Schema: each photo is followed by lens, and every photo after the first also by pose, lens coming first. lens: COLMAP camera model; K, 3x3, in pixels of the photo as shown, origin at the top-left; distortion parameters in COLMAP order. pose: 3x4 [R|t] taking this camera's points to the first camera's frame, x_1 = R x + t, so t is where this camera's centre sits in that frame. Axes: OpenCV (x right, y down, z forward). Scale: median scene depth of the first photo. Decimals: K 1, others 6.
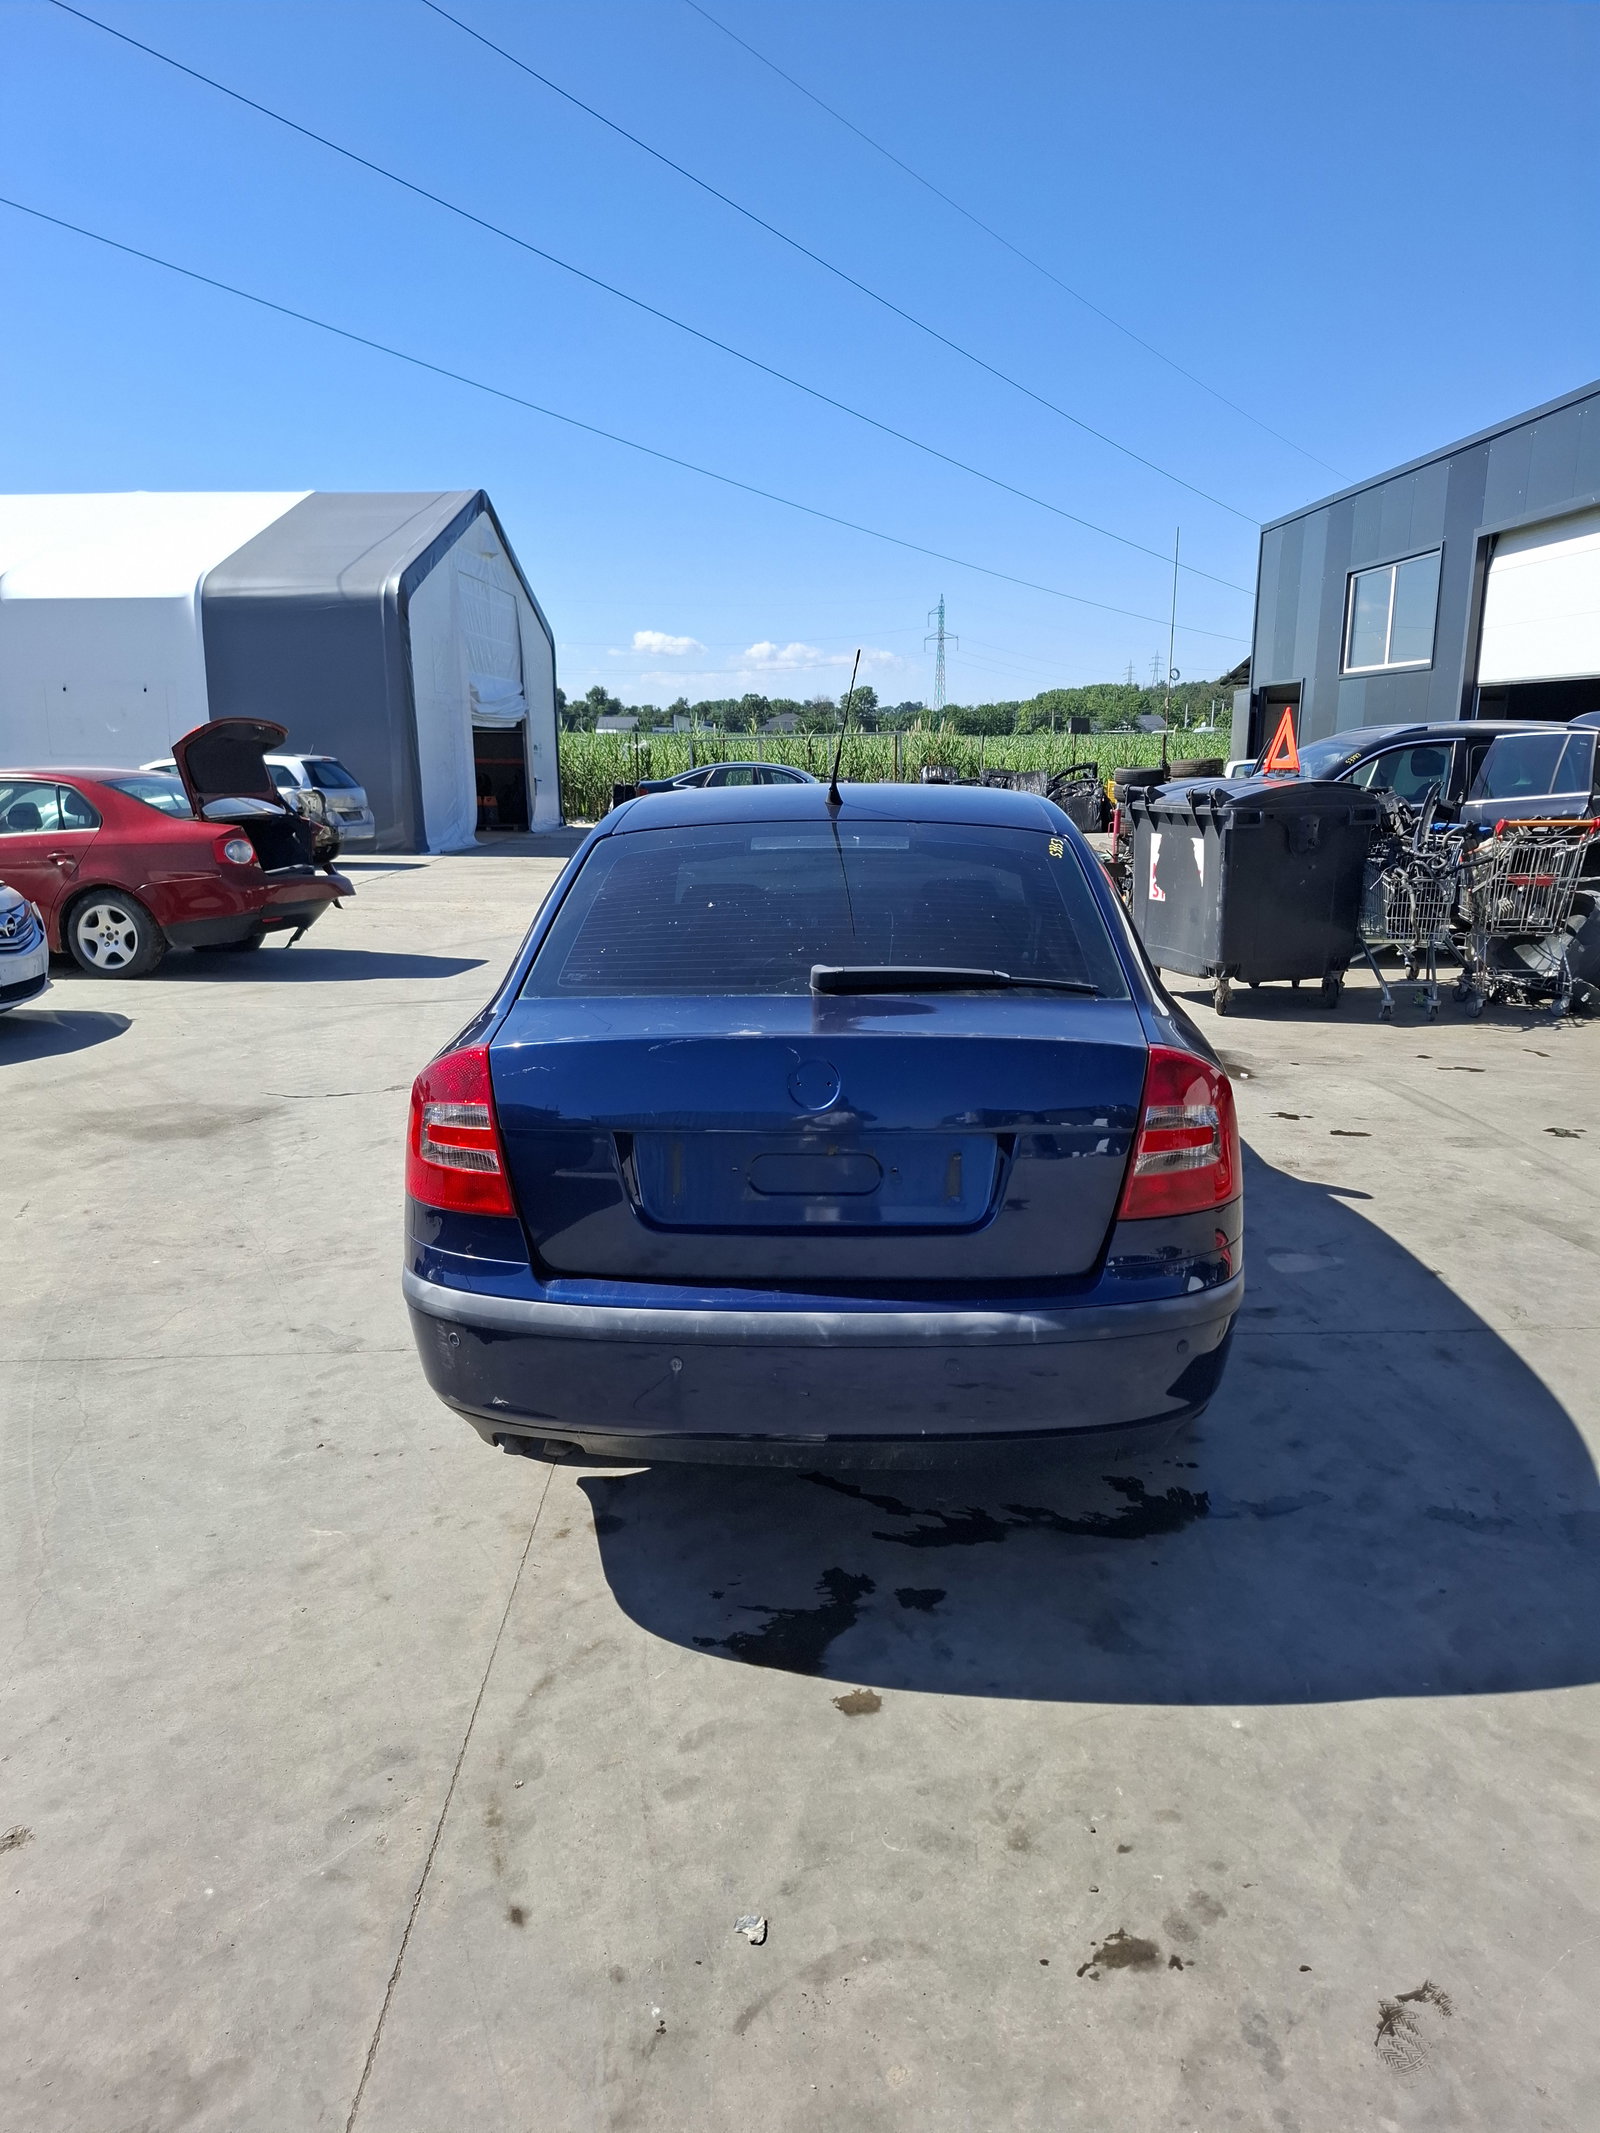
lens RADIAL K [[1519.6, 0, 806.6], [0, 1519.6, 1068.9], [0, 0, 1]] dist [0.030289, -0.028972]
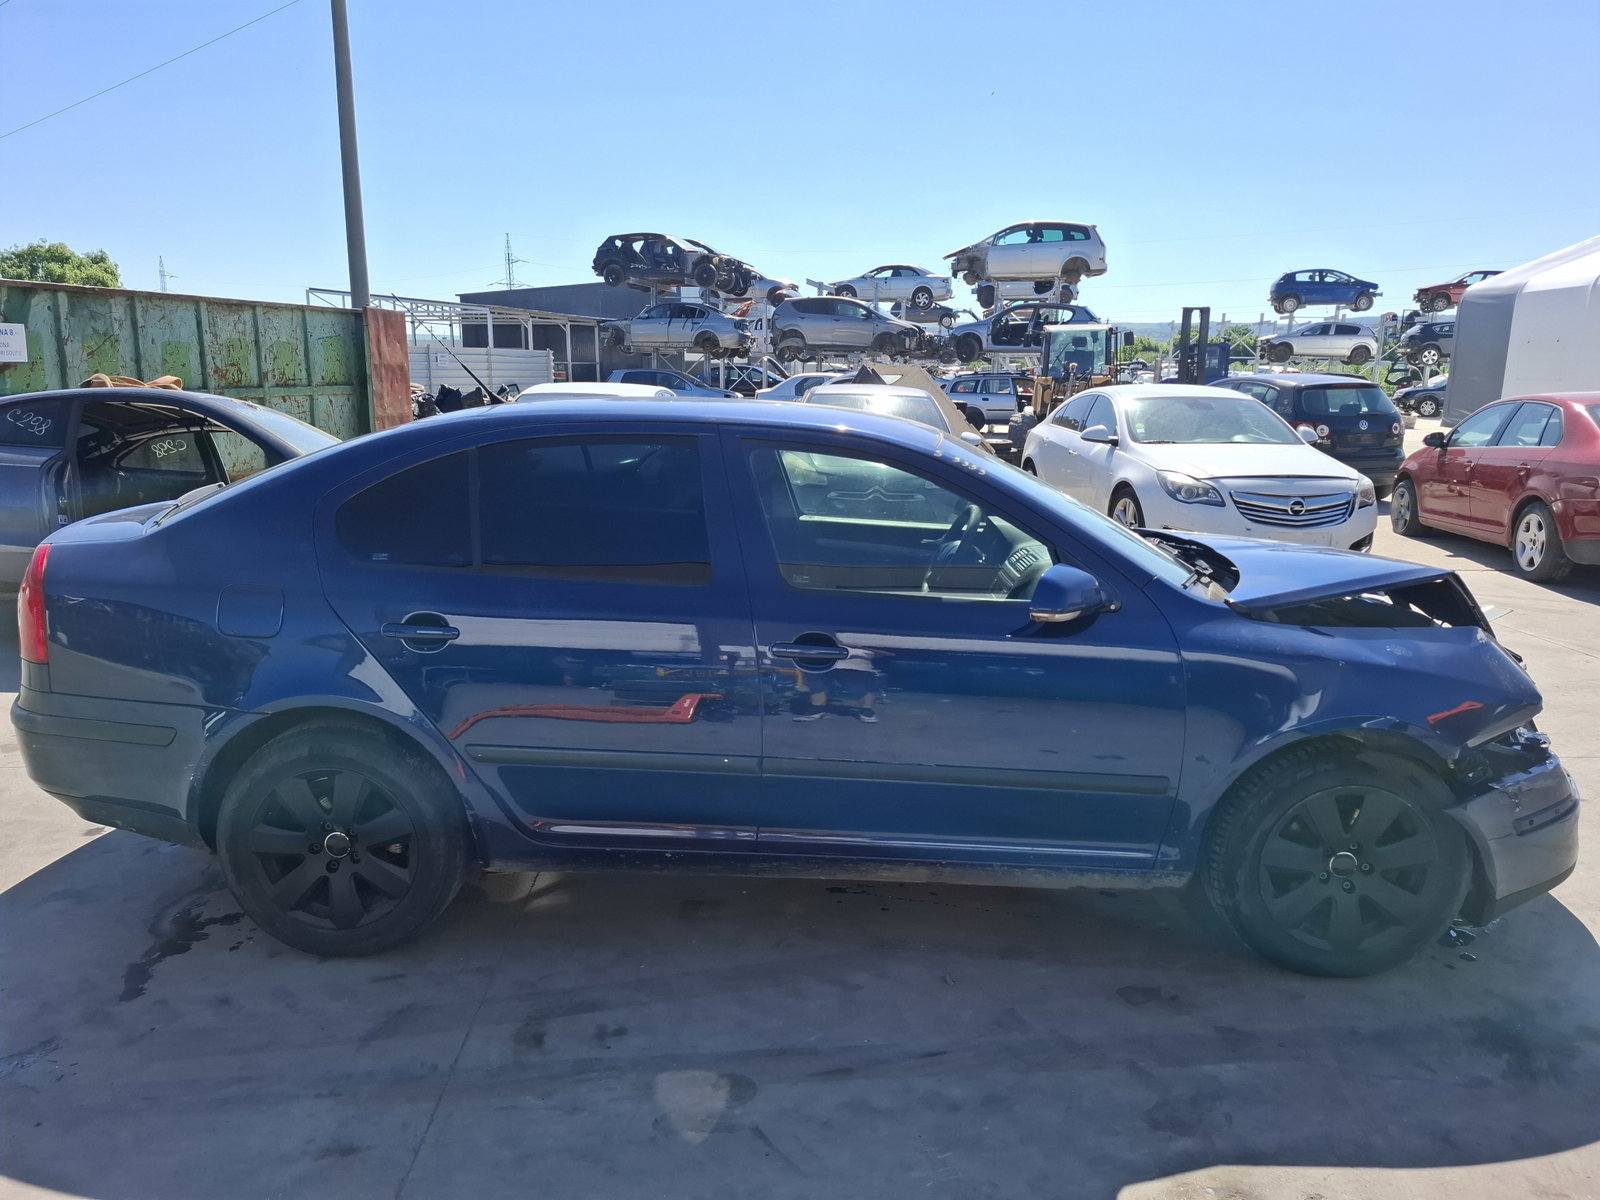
lens RADIAL K [[1139.9, 0, 801.7], [0, 1139.9, 599.3], [0, 0, 1]] dist [0.030289, -0.028972]
pose [[-0.022163, 0.186666, -0.982173, 0.566338], [-0.206494, 0.960376, 0.187183, -0.139988], [0.978197, 0.206961, 0.017261, 0.713896]]
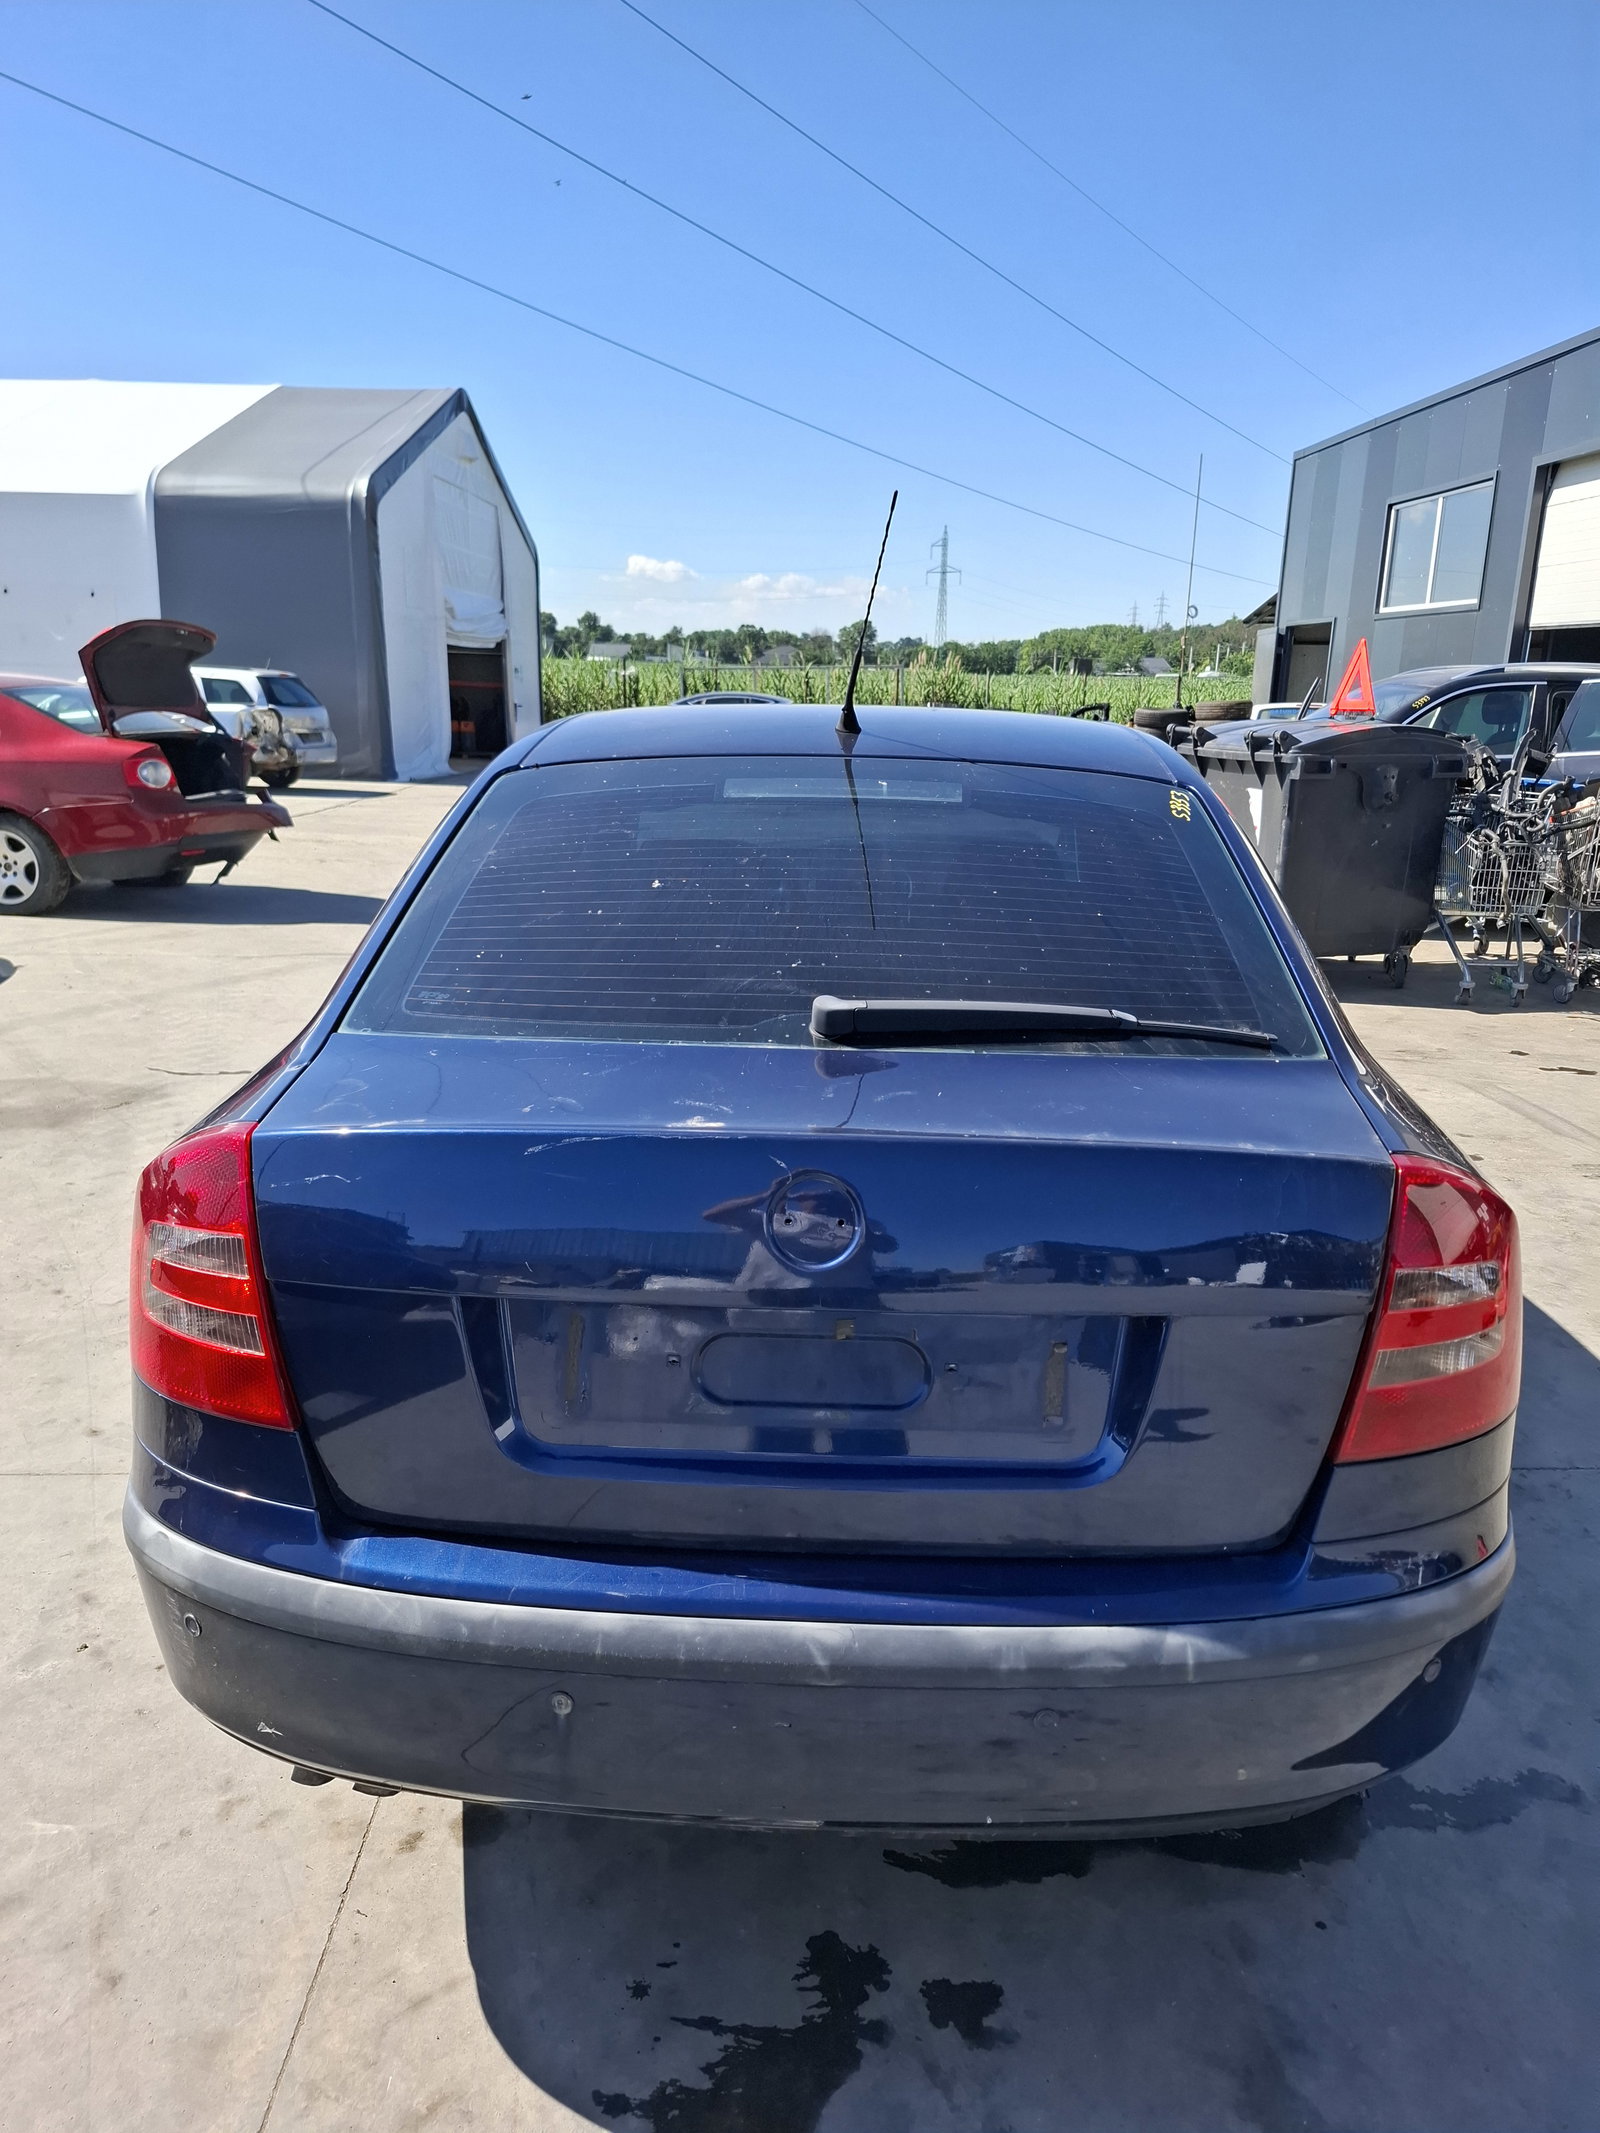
lens RADIAL K [[1519.6, 0, 814.1], [0, 1519.6, 1070.9], [0, 0, 1]] dist [0.030289, -0.028972]
pose [[0.999627, 0.023837, 0.013344, -0.001715], [-0.024372, 0.998842, 0.041476, -0.026327], [-0.012339, -0.041786, 0.999050, 0.164776]]
